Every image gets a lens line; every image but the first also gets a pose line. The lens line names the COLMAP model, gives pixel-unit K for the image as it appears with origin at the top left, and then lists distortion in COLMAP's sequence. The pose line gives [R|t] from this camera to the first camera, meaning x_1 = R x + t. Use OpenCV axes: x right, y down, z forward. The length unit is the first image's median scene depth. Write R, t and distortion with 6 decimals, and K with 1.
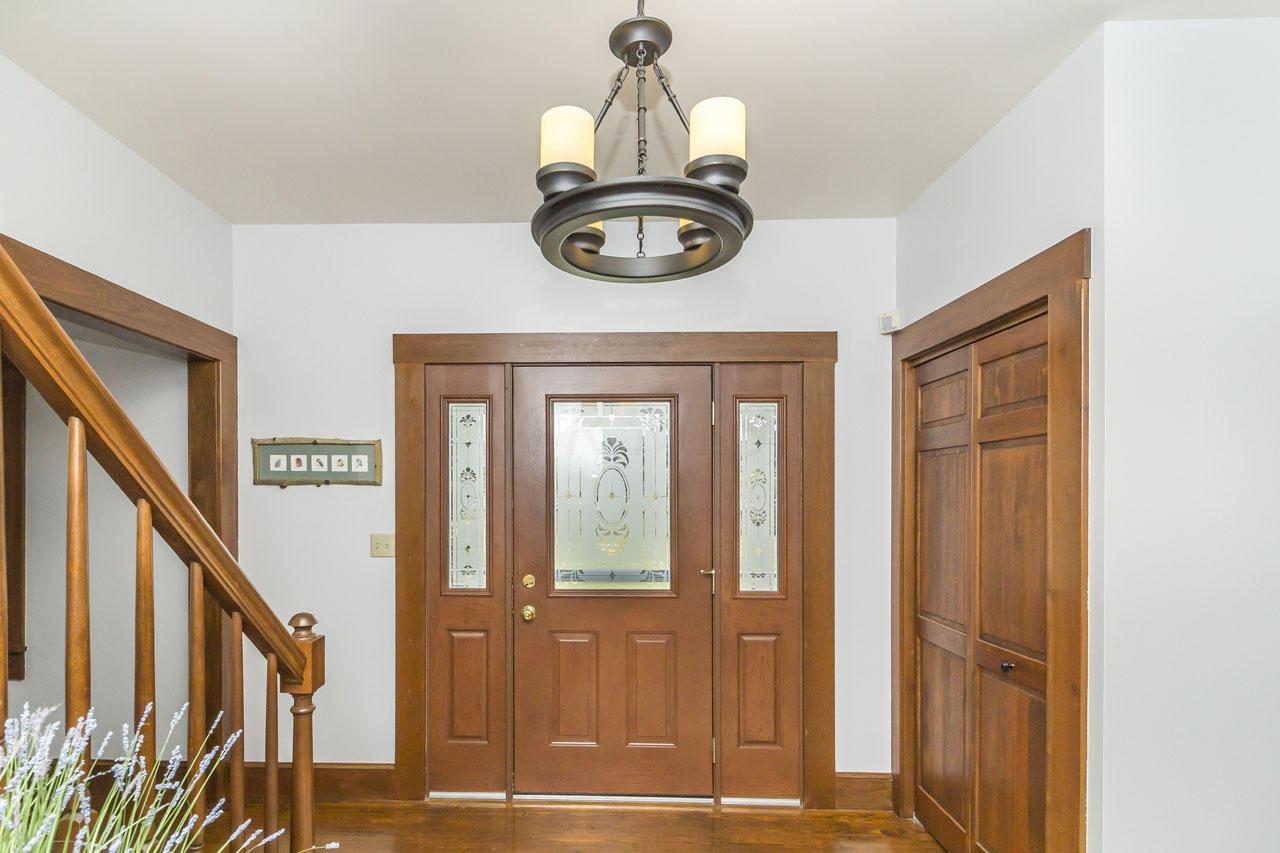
lens RADIAL K [[633.7, 0, 625.6], [0, 633.7, 492.1], [0, 0, 1]] dist [0.001234, -0.000900]
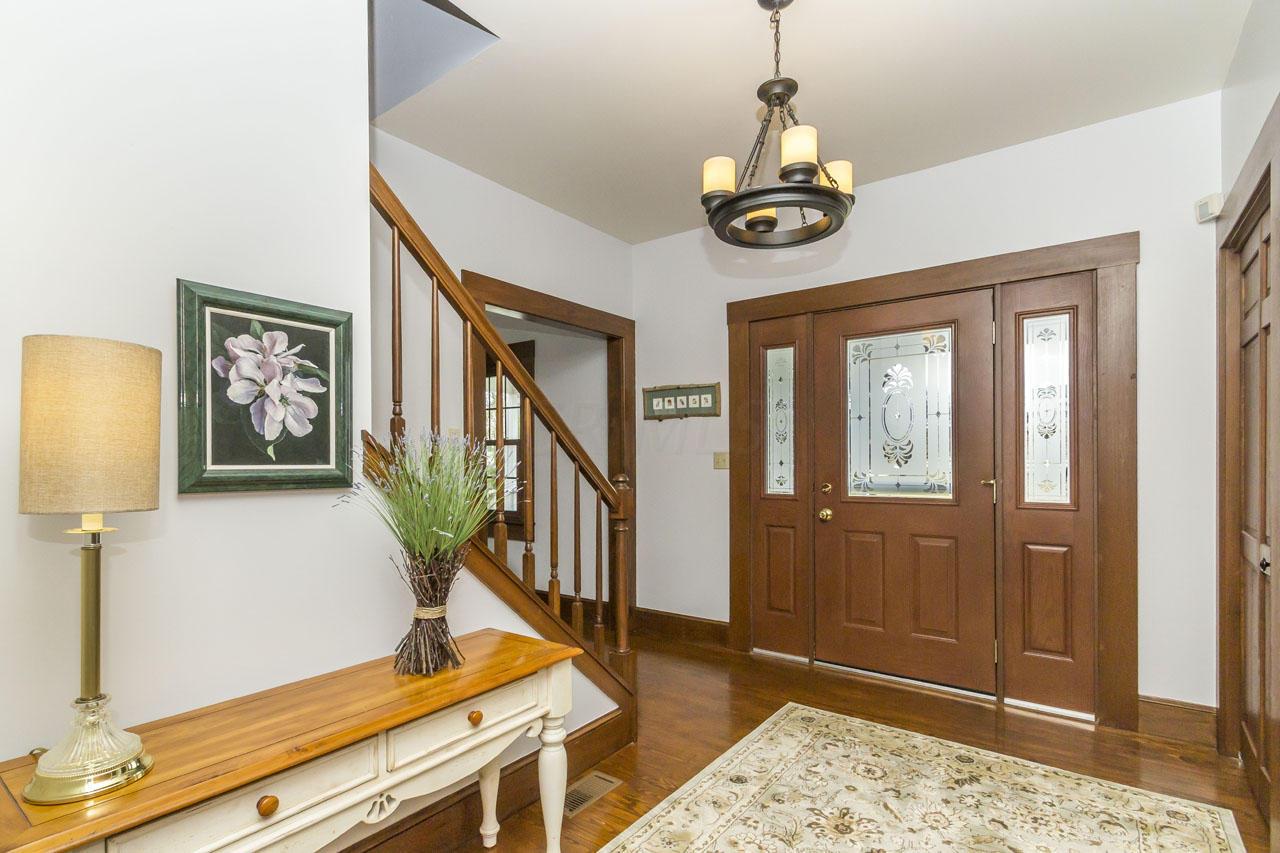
lens RADIAL K [[621.4, 0, 639.6], [0, 621.4, 453.3], [0, 0, 1]] dist [-0.000009, -0.000181]
pose [[0.812240, -0.007727, -0.583272, 0.255578], [0.005958, 0.999970, -0.004952, 0.076873], [0.583293, 0.000547, 0.812262, -0.183251]]
